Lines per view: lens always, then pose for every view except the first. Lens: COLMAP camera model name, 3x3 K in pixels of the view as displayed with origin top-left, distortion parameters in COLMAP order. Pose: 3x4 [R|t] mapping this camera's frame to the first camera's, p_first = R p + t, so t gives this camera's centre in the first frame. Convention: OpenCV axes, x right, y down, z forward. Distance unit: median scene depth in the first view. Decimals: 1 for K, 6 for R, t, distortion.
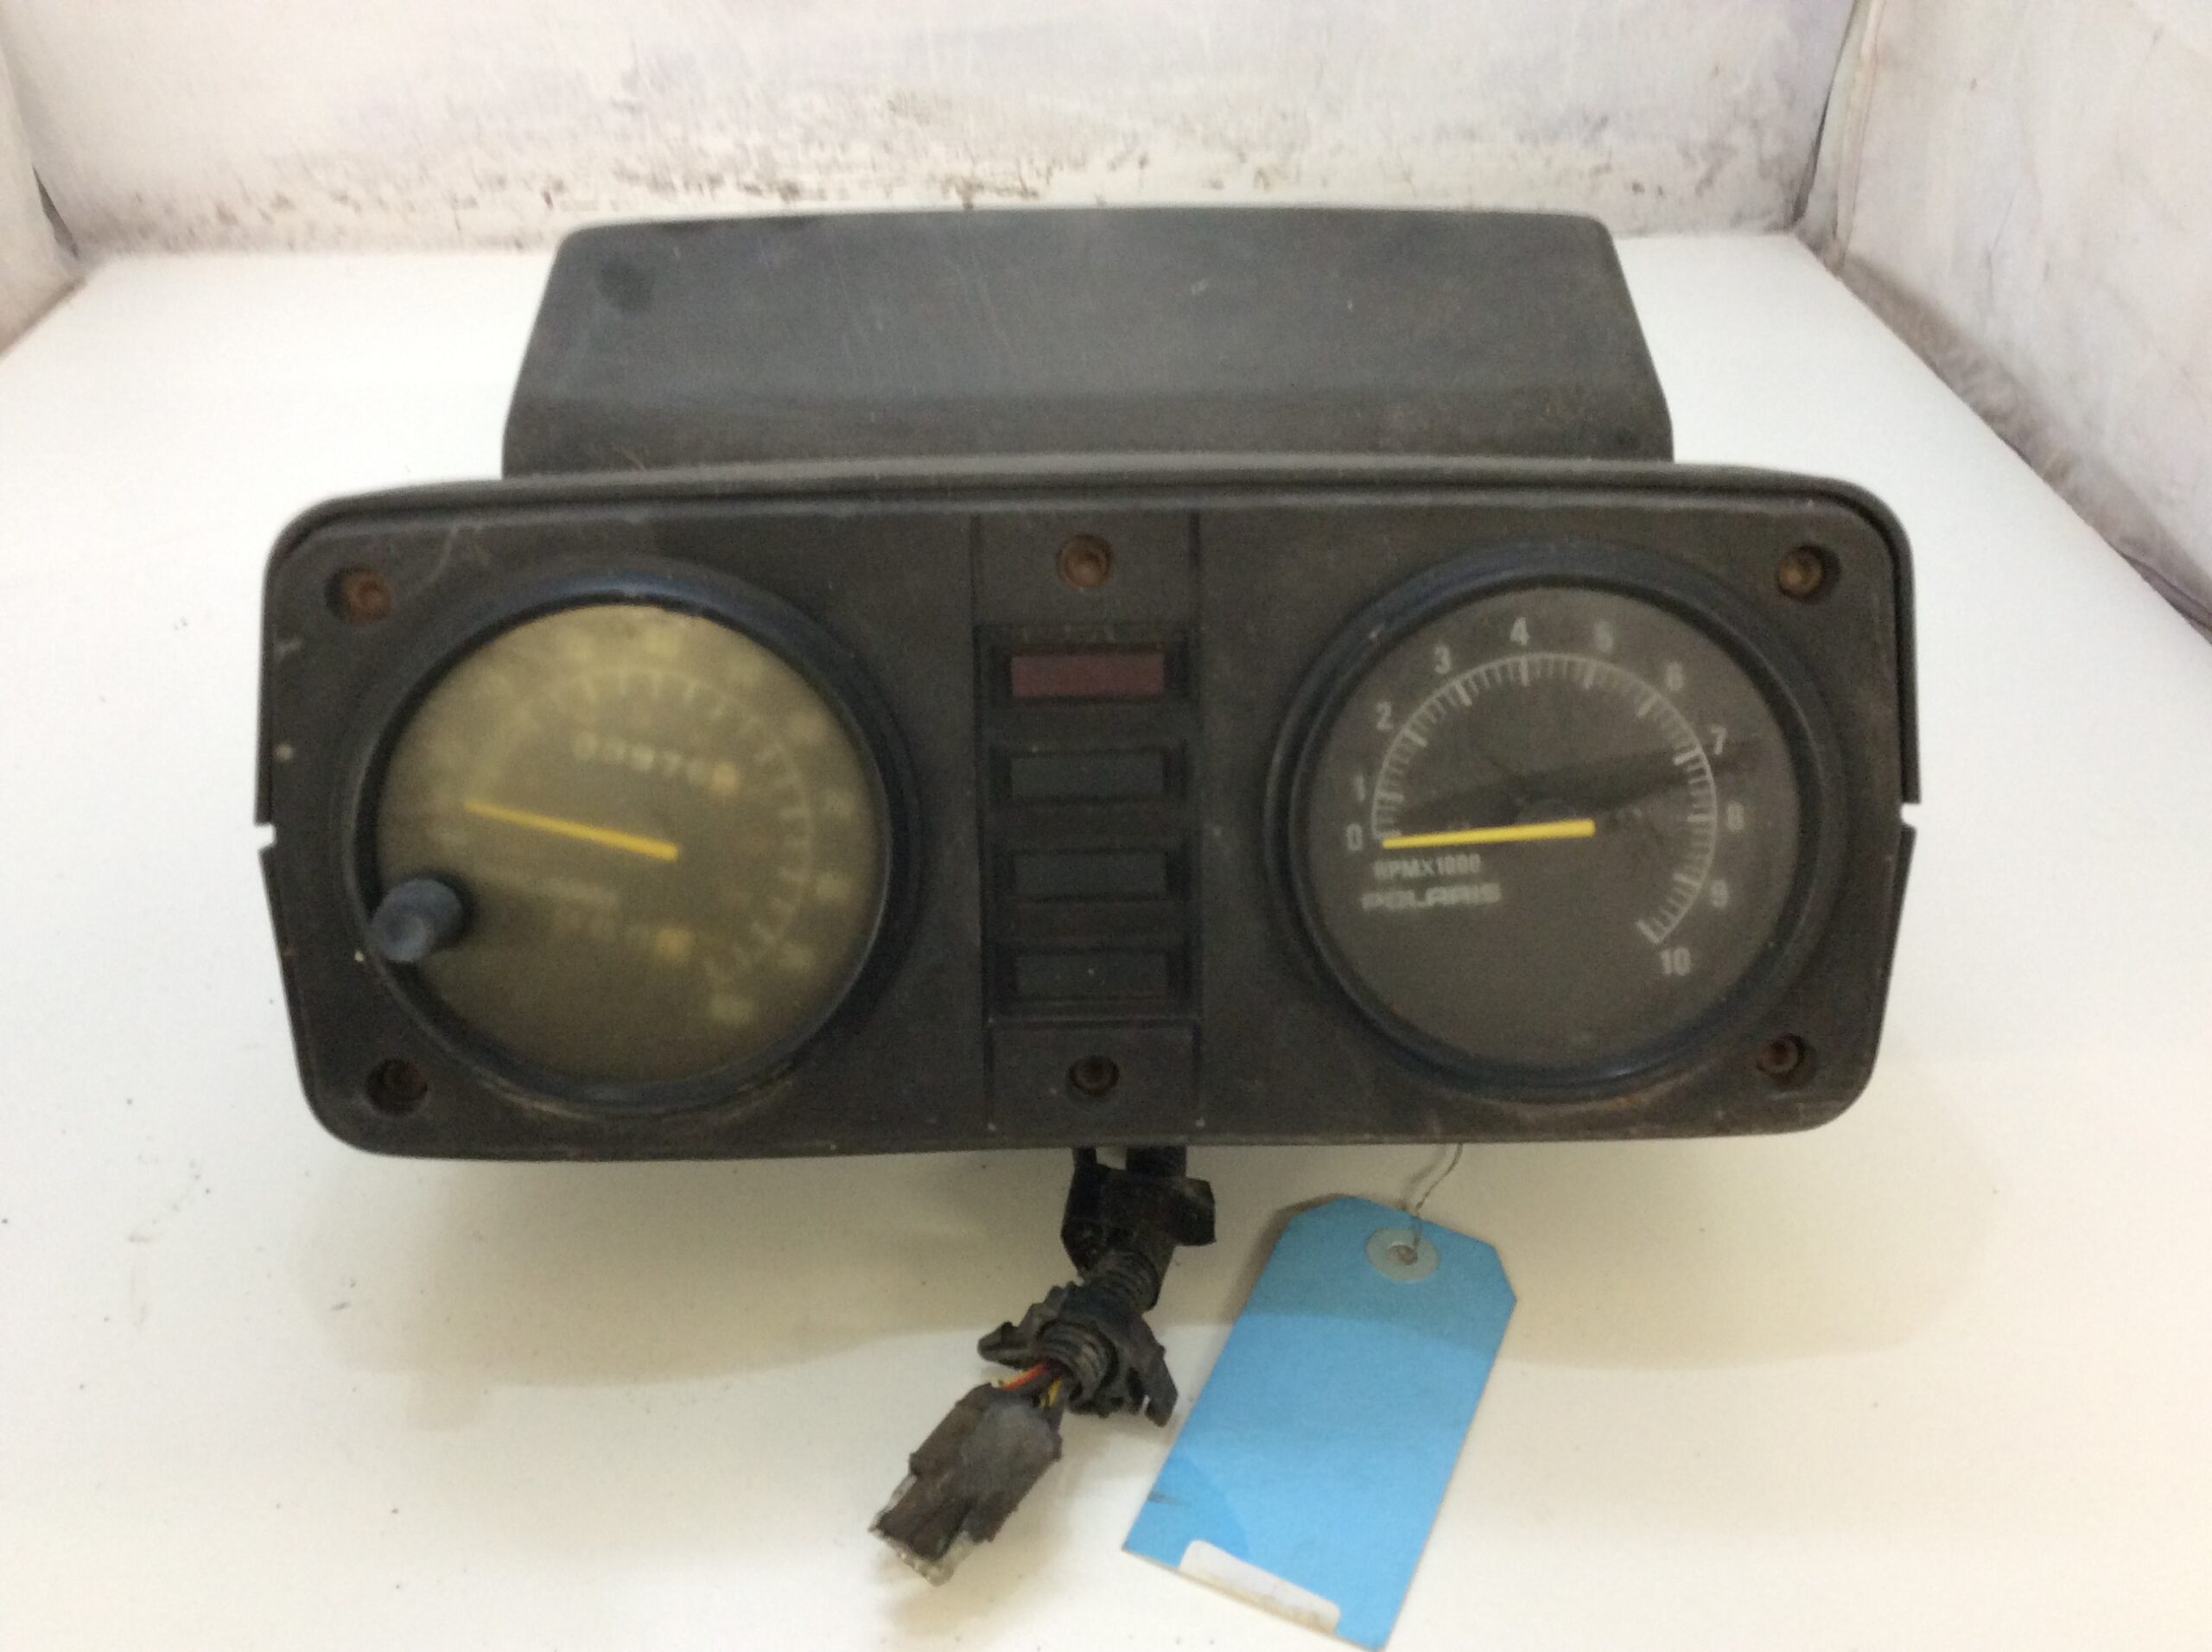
lens RADIAL K [[2056.6, 0, 1114.8], [0, 2056.6, 848.8], [0, 0, 1]] dist [0.109189, -0.173678]
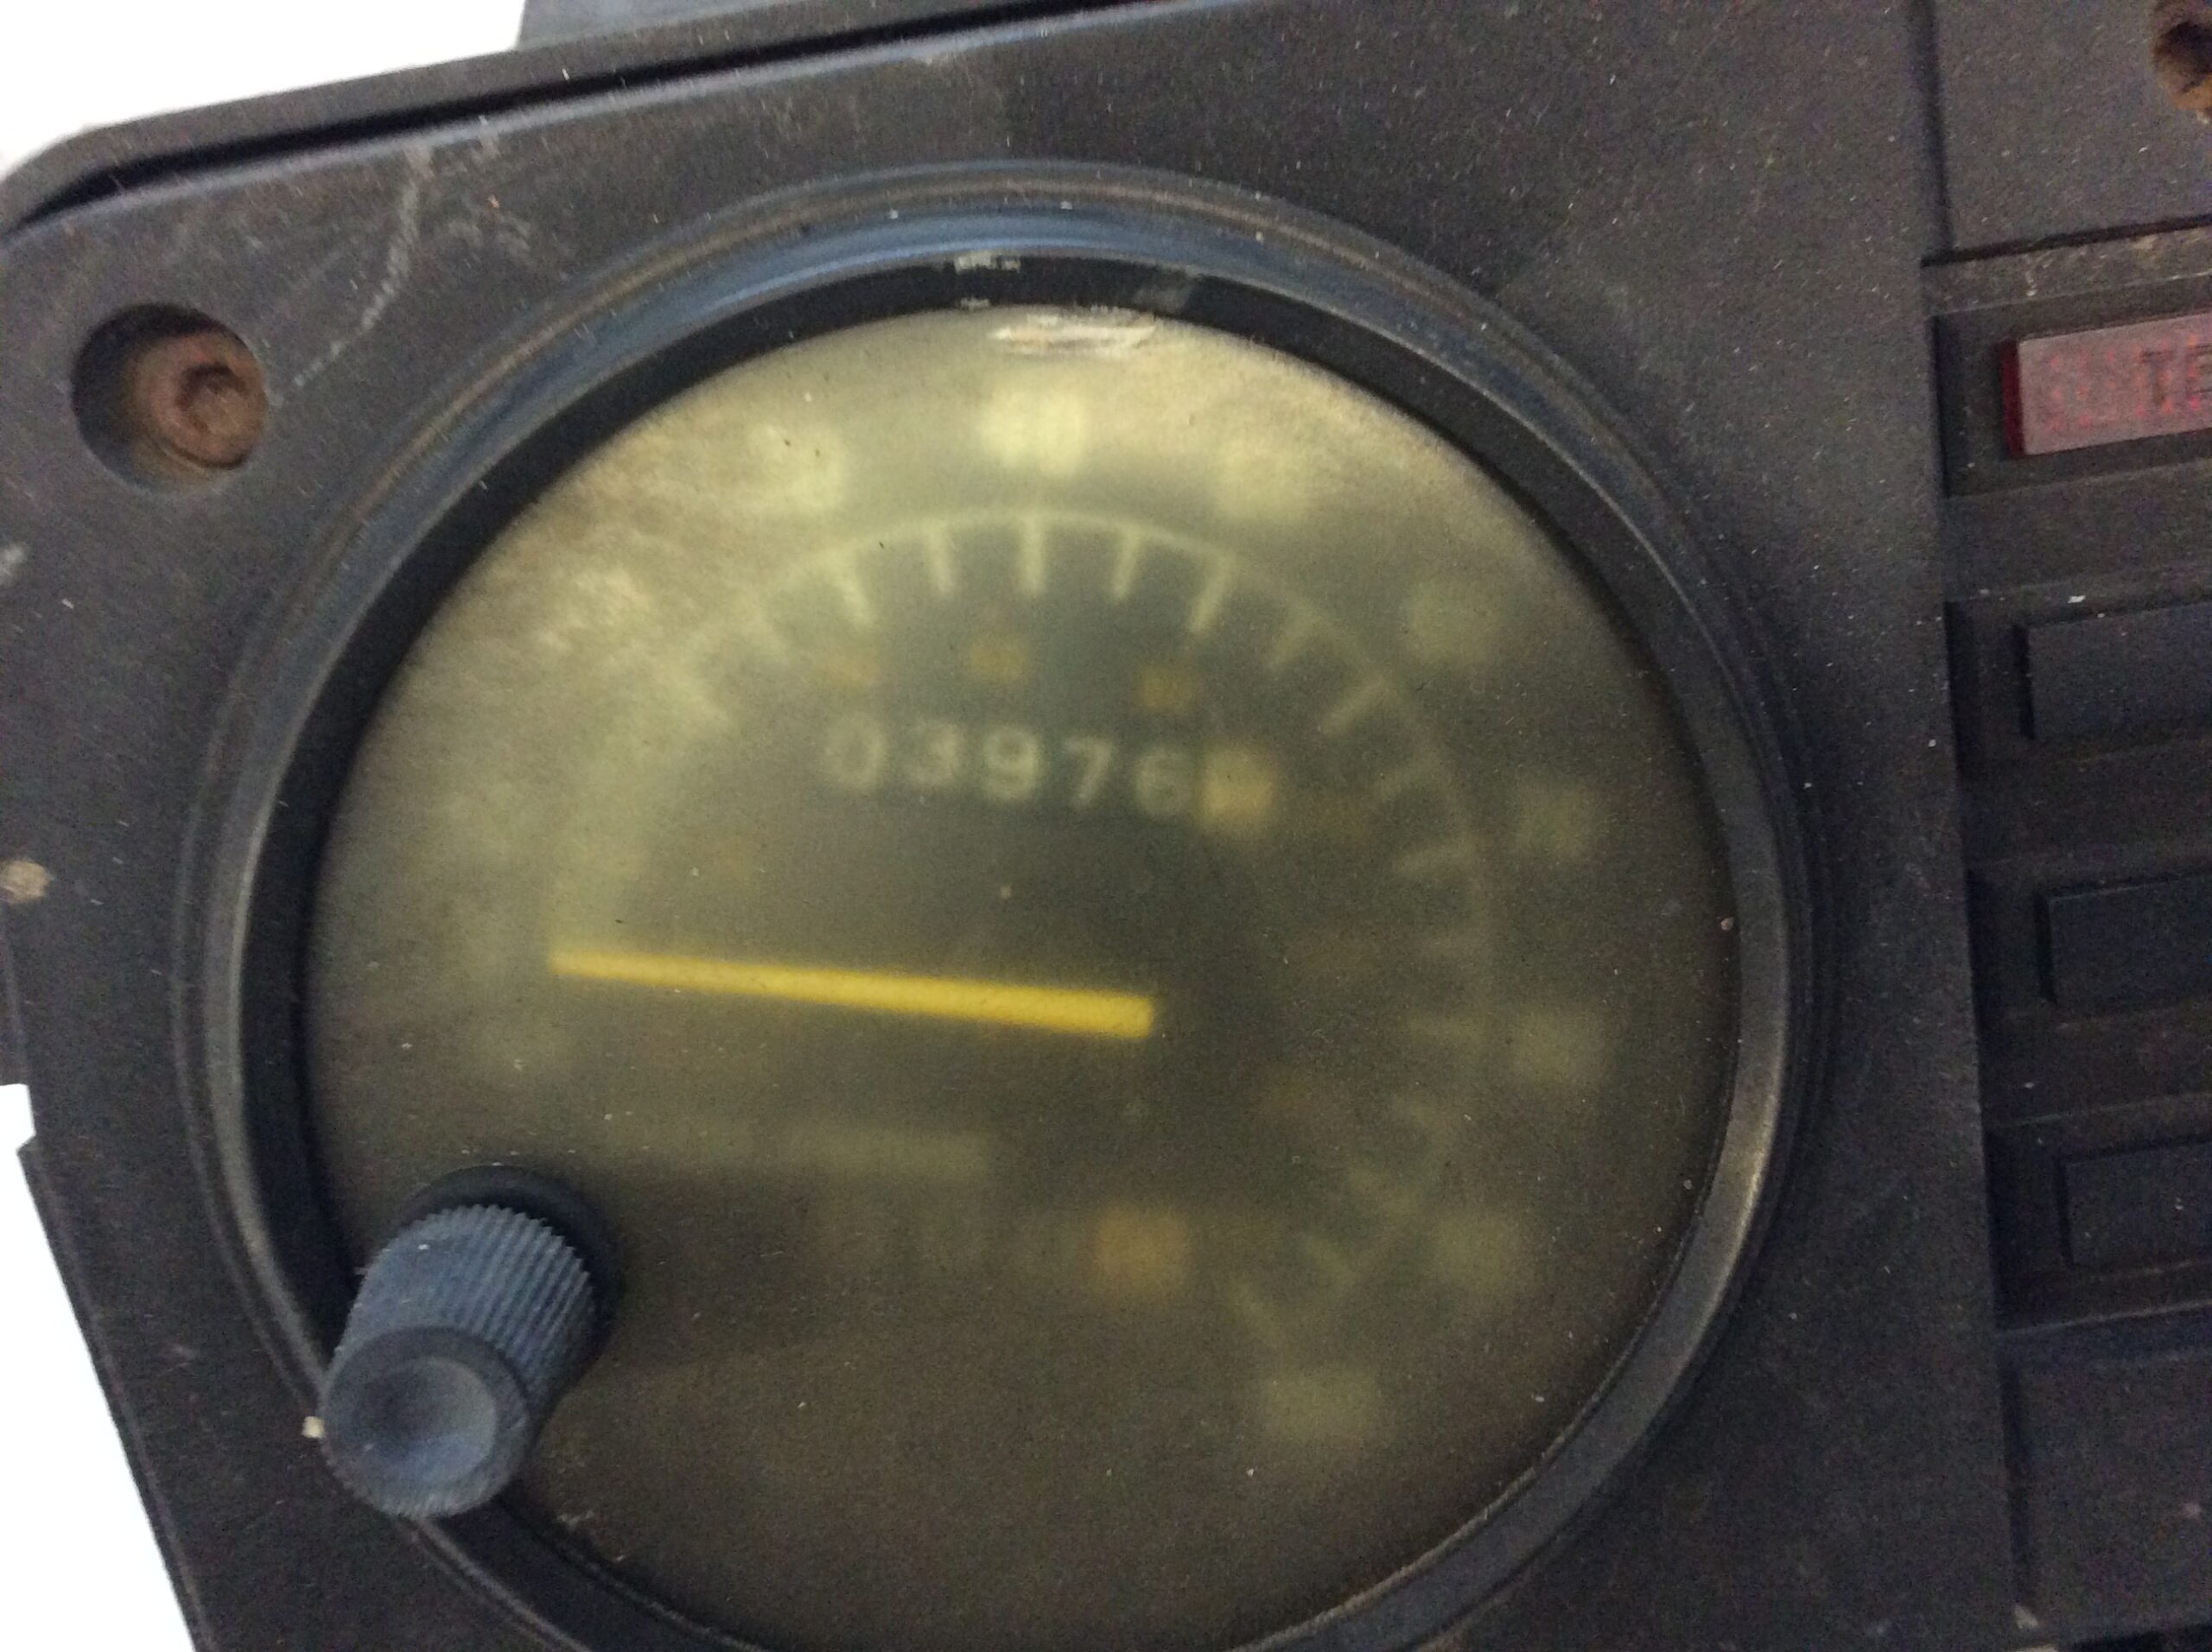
lens RADIAL K [[2083.2, 0, 1106.0], [0, 2083.2, 826.0], [0, 0, 1]] dist [0.019749, 0.001612]
pose [[0.991352, -0.131119, 0.005449, -0.215482], [0.131140, 0.991357, -0.003788, -0.029784], [-0.004905, 0.004470, 0.999978, 0.637326]]
